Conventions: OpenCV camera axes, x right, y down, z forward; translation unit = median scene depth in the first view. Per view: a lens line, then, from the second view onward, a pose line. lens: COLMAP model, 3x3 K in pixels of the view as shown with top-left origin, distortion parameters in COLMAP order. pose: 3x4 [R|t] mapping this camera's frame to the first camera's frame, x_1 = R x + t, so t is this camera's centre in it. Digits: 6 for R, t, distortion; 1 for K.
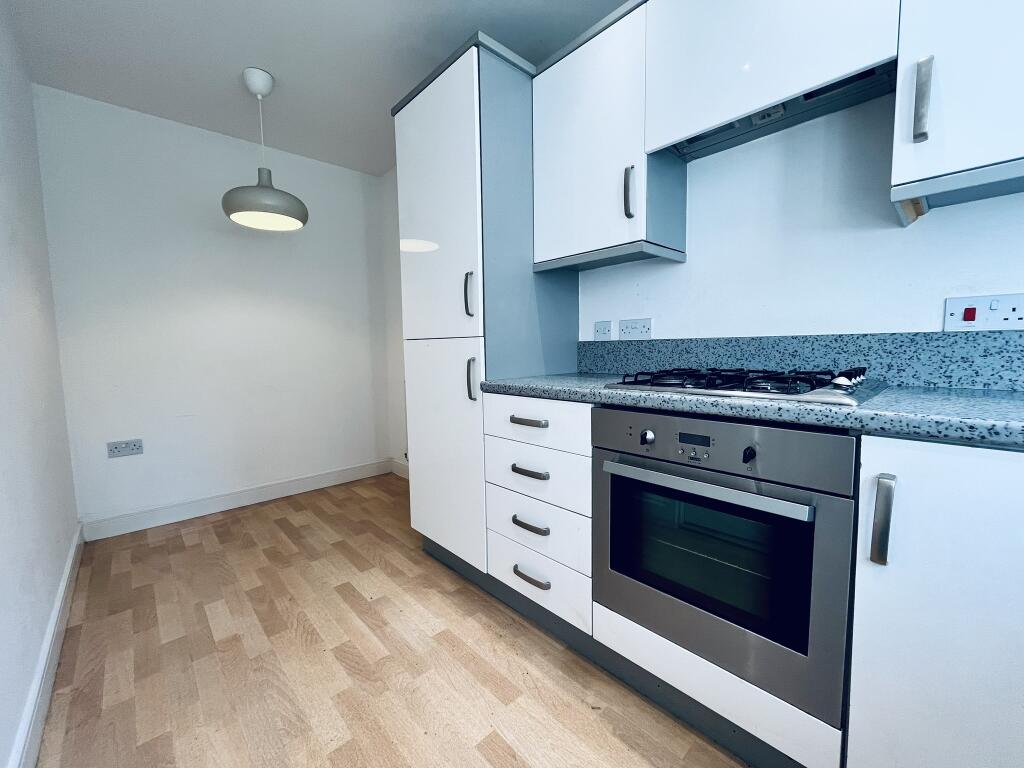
lens RADIAL K [[415.3, 0, 511.4], [0, 415.3, 386.3], [0, 0, 1]] dist [-0.008085, -0.000352]
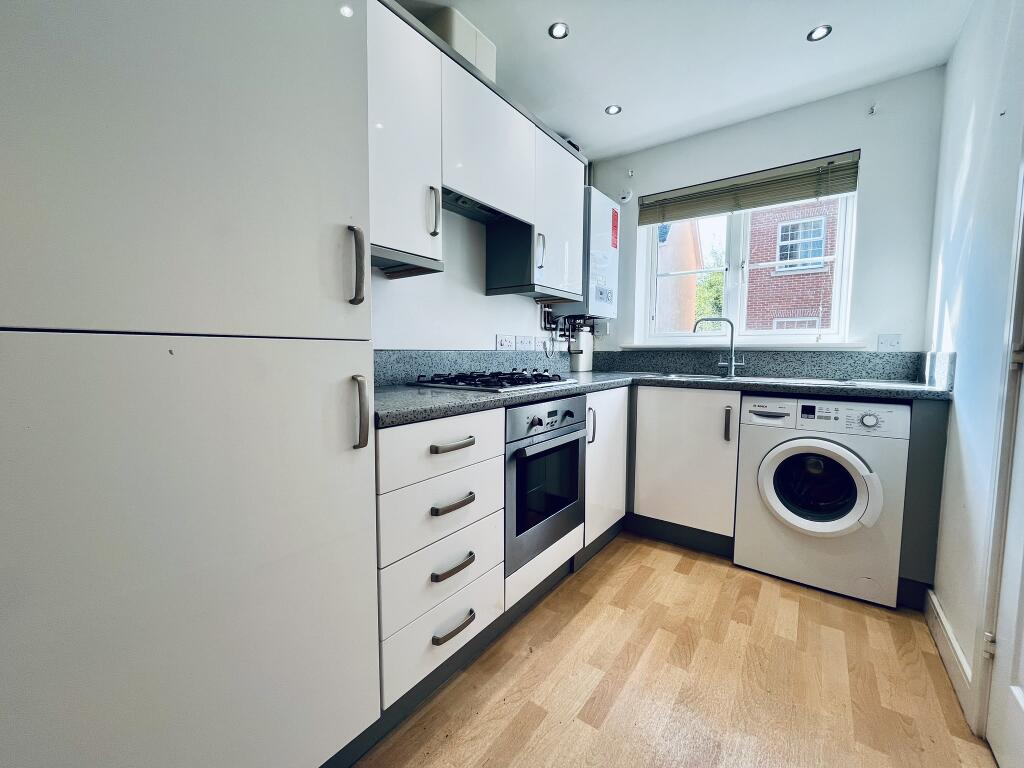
lens RADIAL K [[415.3, 0, 510.9], [0, 415.3, 381.0], [0, 0, 1]] dist [-0.008085, -0.000352]
pose [[-0.194109, -0.054943, 0.979440, -0.885192], [0.087724, 0.993458, 0.073115, -0.106175], [-0.977050, 0.100112, -0.188020, 1.128585]]
